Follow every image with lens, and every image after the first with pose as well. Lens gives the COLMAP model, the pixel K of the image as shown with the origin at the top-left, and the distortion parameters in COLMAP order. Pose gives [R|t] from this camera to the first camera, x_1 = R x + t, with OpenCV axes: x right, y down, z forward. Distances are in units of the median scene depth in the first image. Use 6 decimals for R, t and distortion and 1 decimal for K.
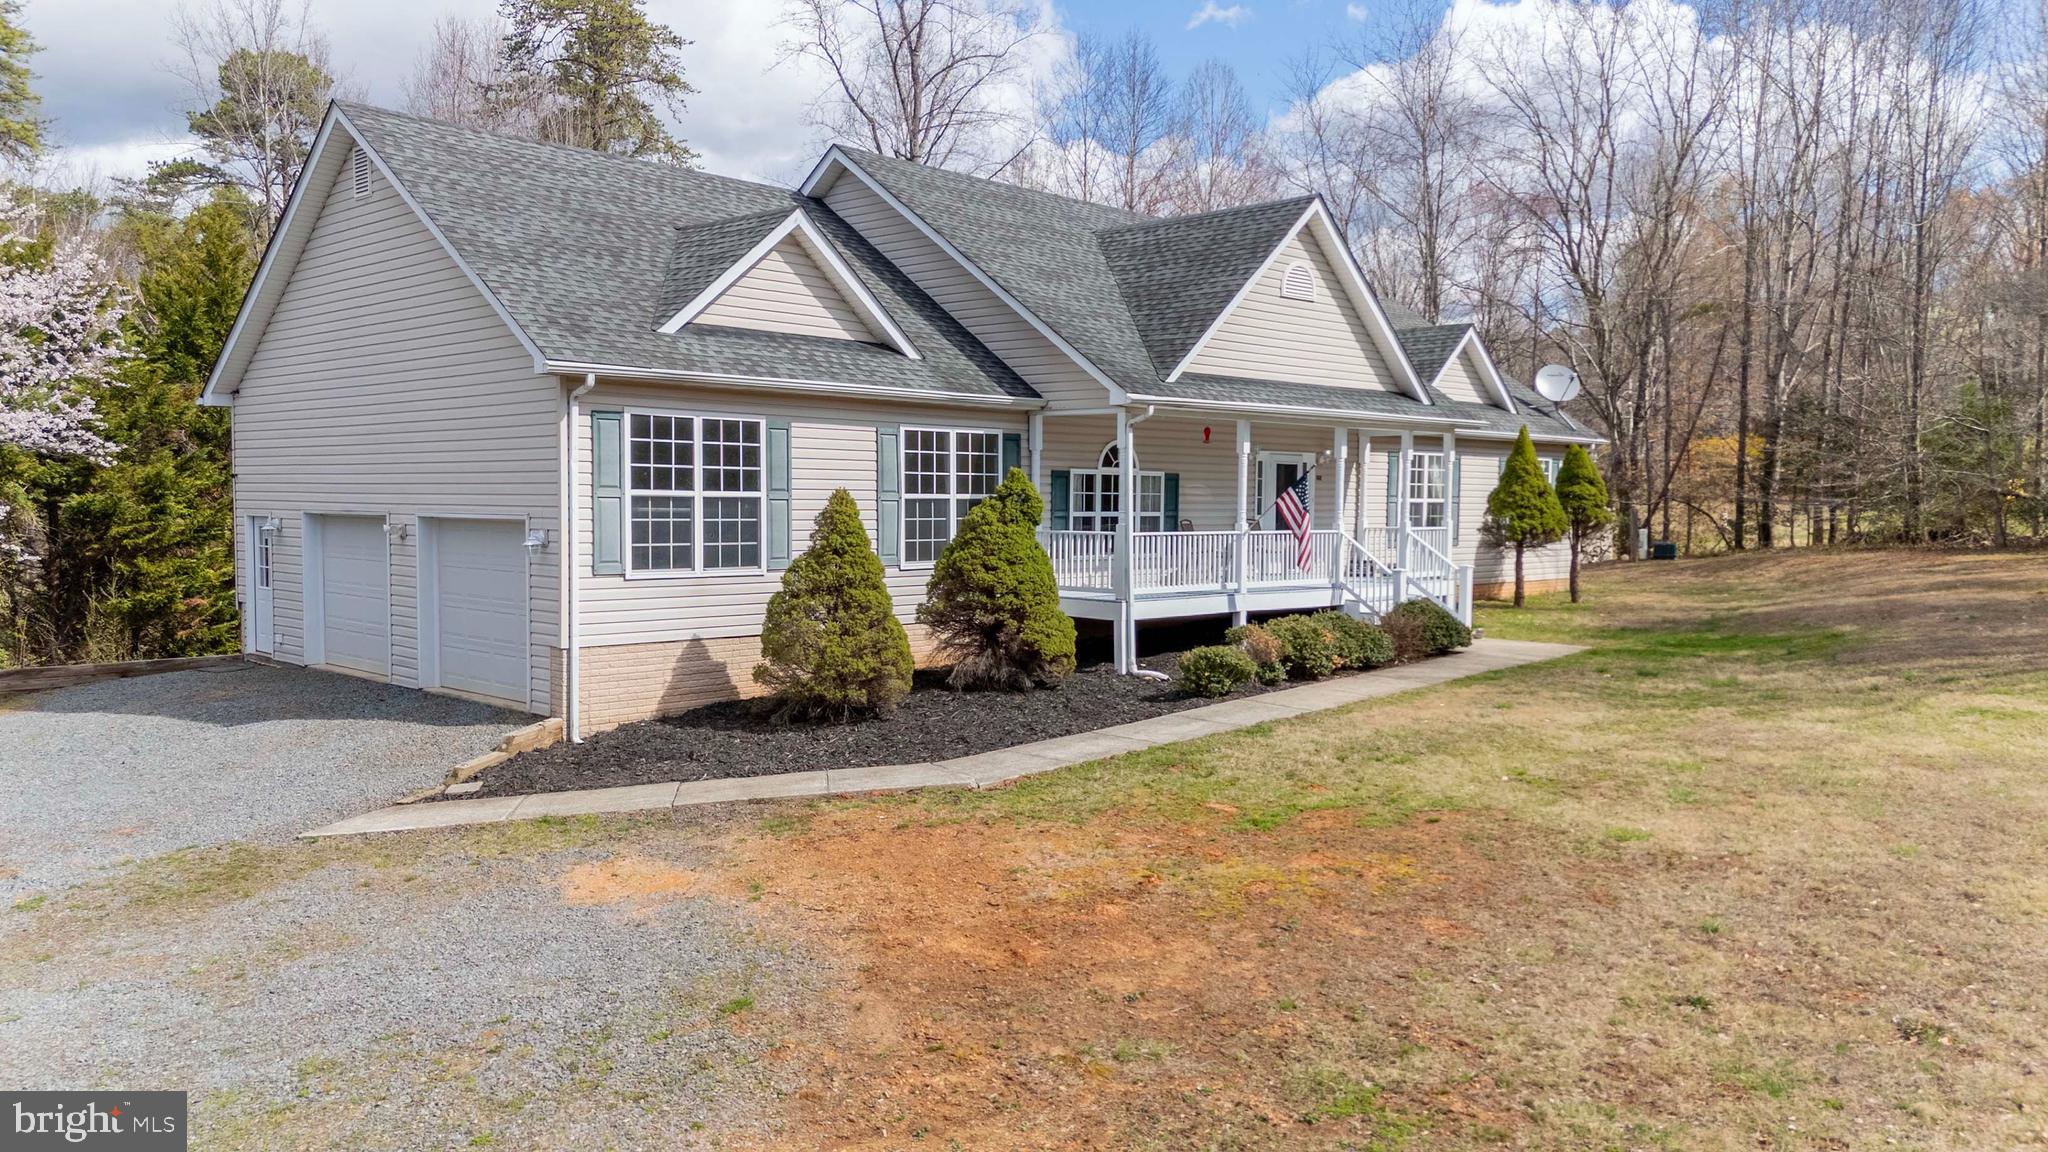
lens RADIAL K [[1479.5, 0, 1024.0], [0, 1479.5, 576.0], [0, 0, 1]] dist [0.138532, -0.102961]
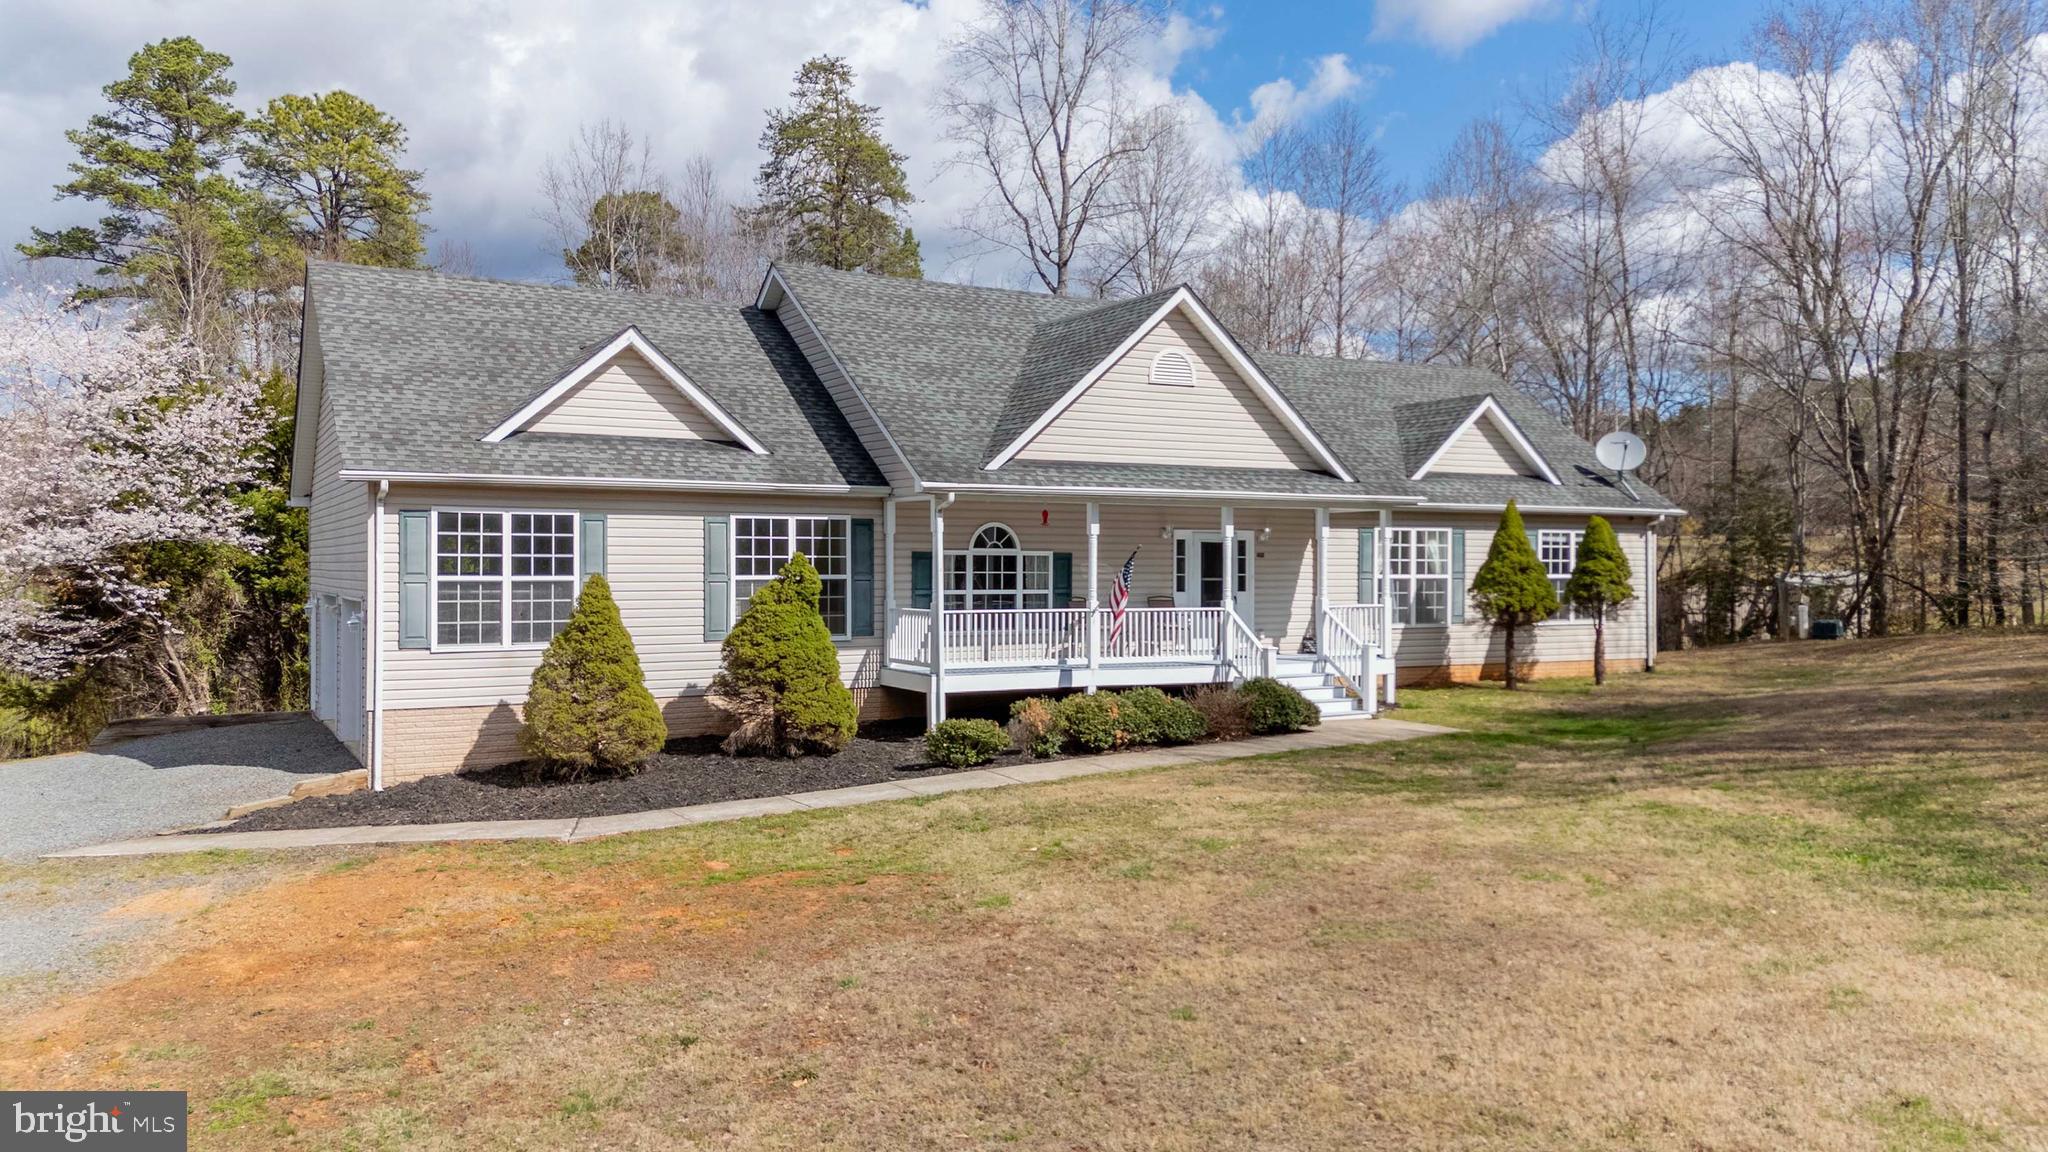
lens RADIAL K [[1479.5, 0, 1024.0], [0, 1479.5, 576.0], [0, 0, 1]] dist [0.138532, -0.102961]
pose [[0.961246, -0.004017, -0.275663, 0.425169], [-0.008706, 0.998953, -0.044916, -0.007067], [0.275555, 0.045575, 0.960204, -0.008760]]
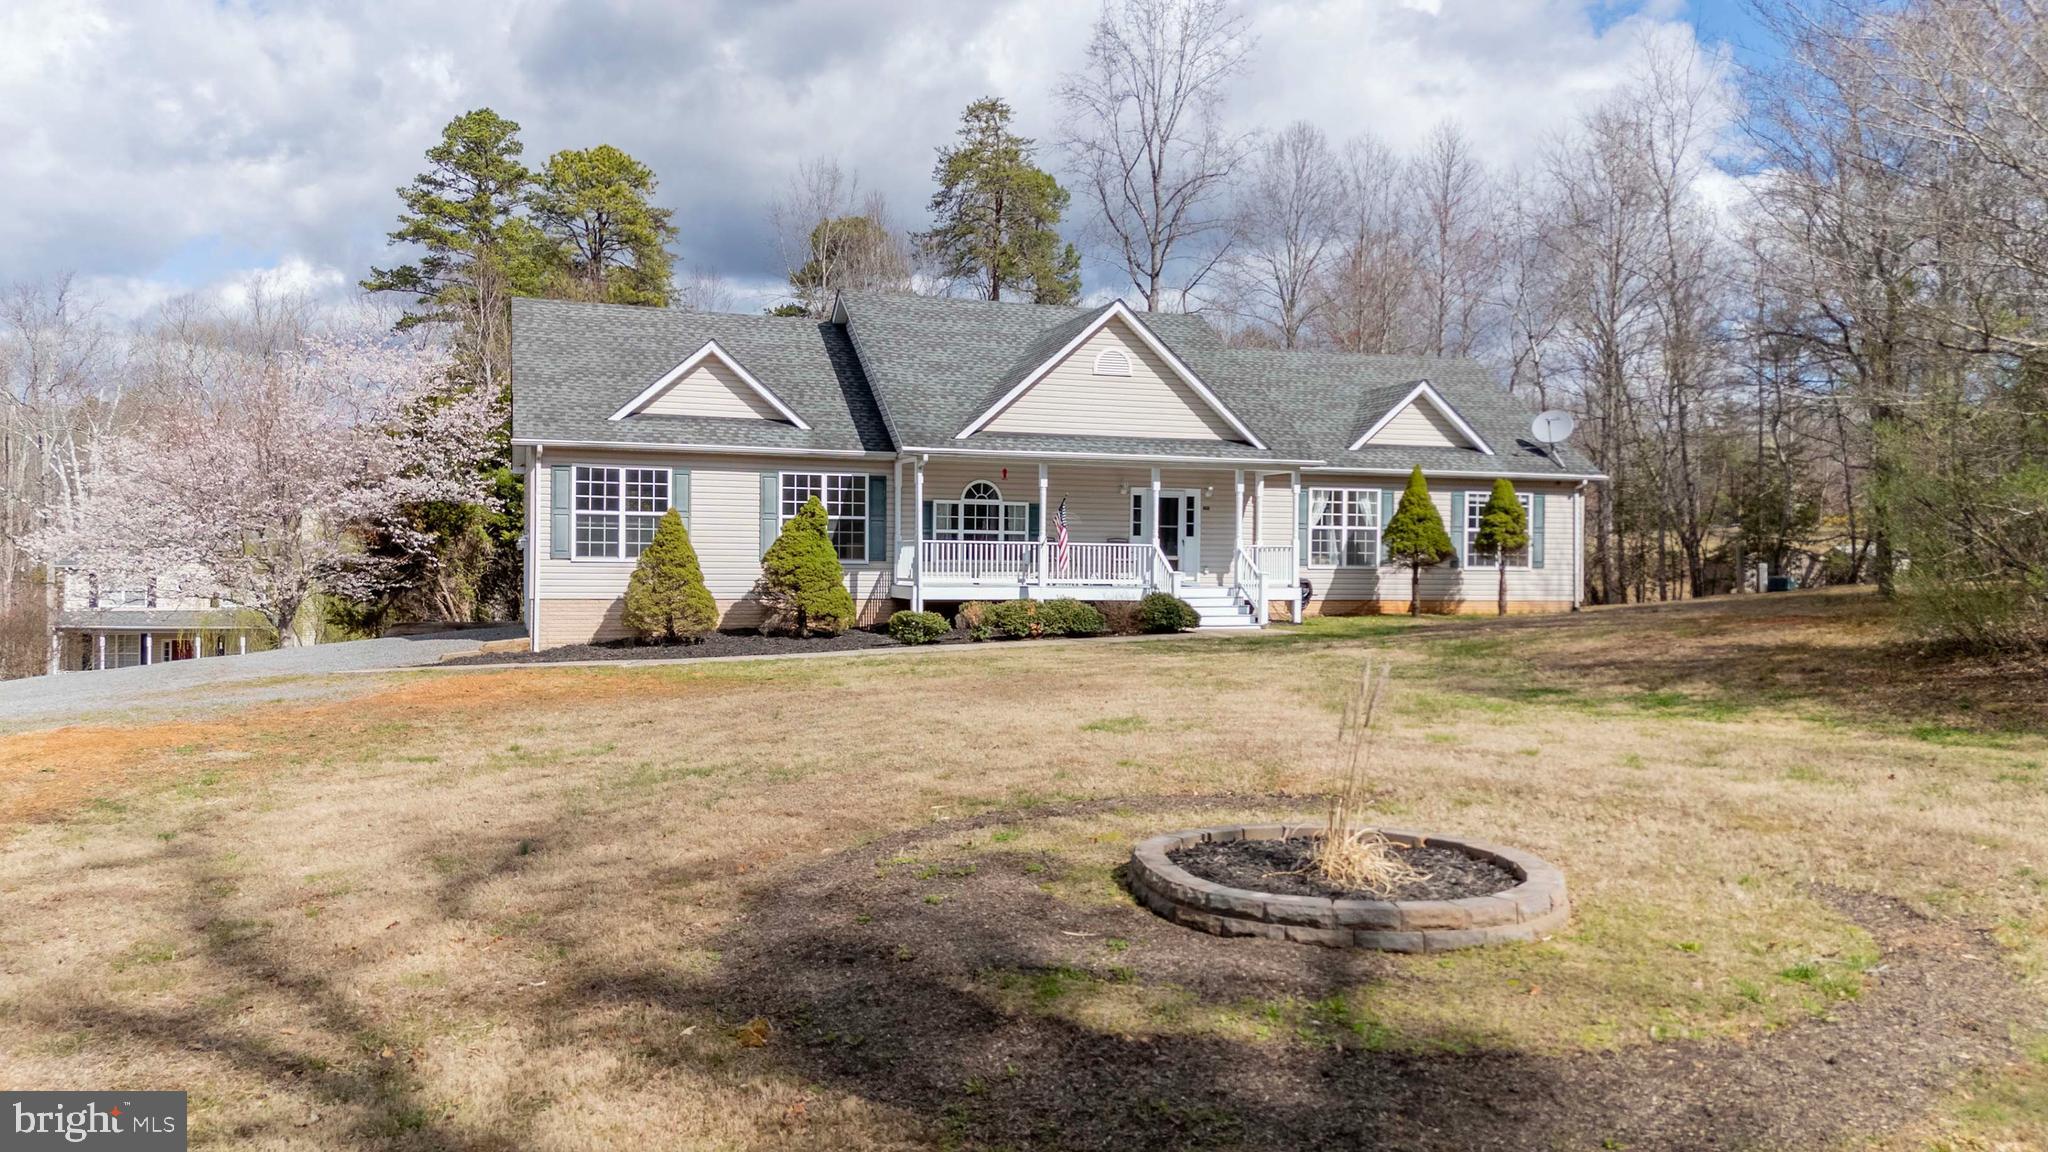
lens RADIAL K [[1462.1, 0, 1024.0], [0, 1462.1, 576.0], [0, 0, 1]] dist [0.155961, -0.194632]
pose [[0.899987, 0.004685, -0.435891, 0.806315], [-0.025004, 0.998851, -0.040890, 0.064099], [0.435198, 0.047699, 0.899070, -0.270579]]
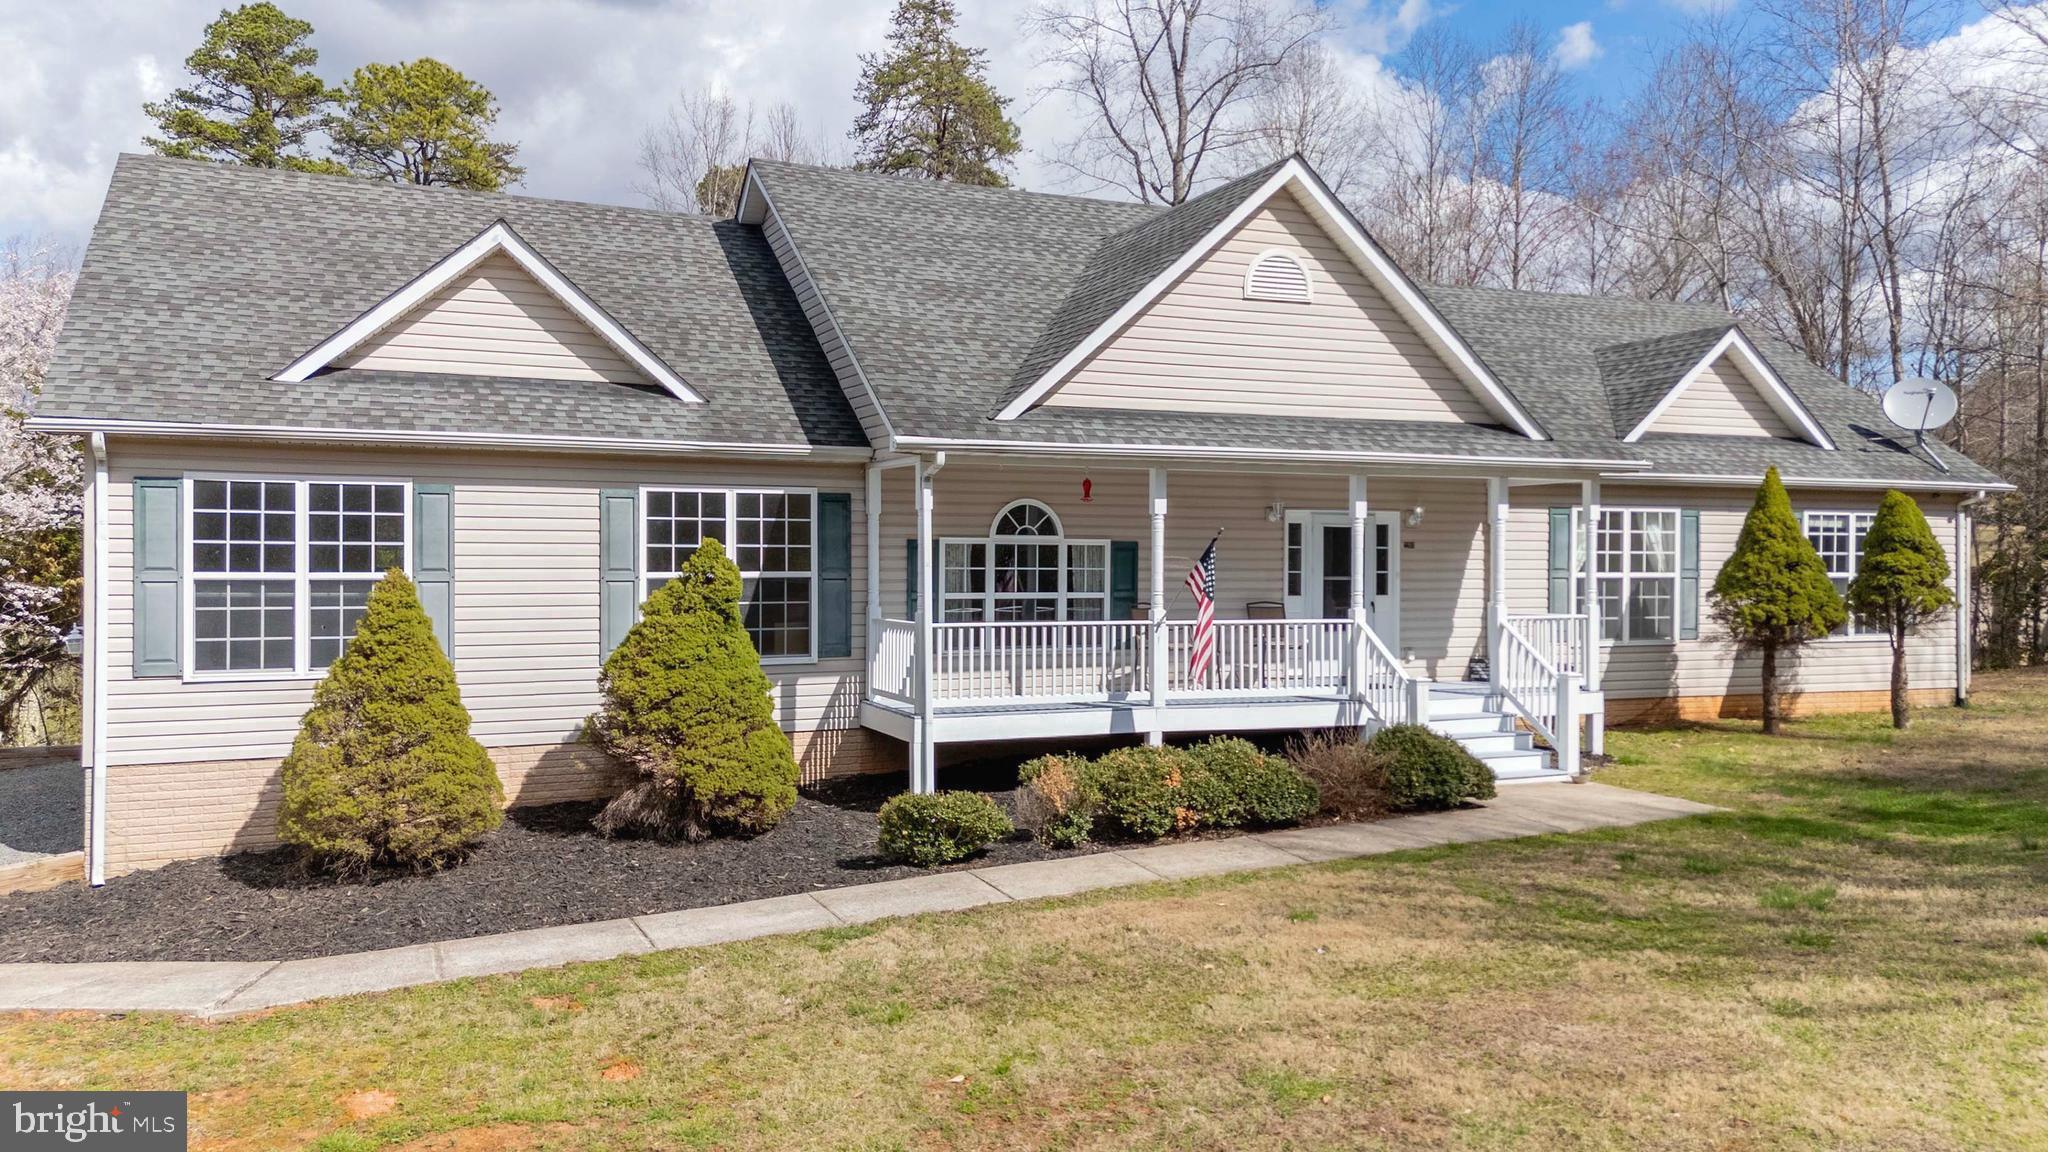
lens RADIAL K [[1496.2, 0, 1024.0], [0, 1496.2, 576.0], [0, 0, 1]] dist [0.109448, -0.053155]
pose [[0.927978, -0.001571, -0.372631, 0.394806], [-0.014920, 0.999033, -0.041368, -0.023140], [0.372335, 0.043948, 0.927057, 0.327404]]
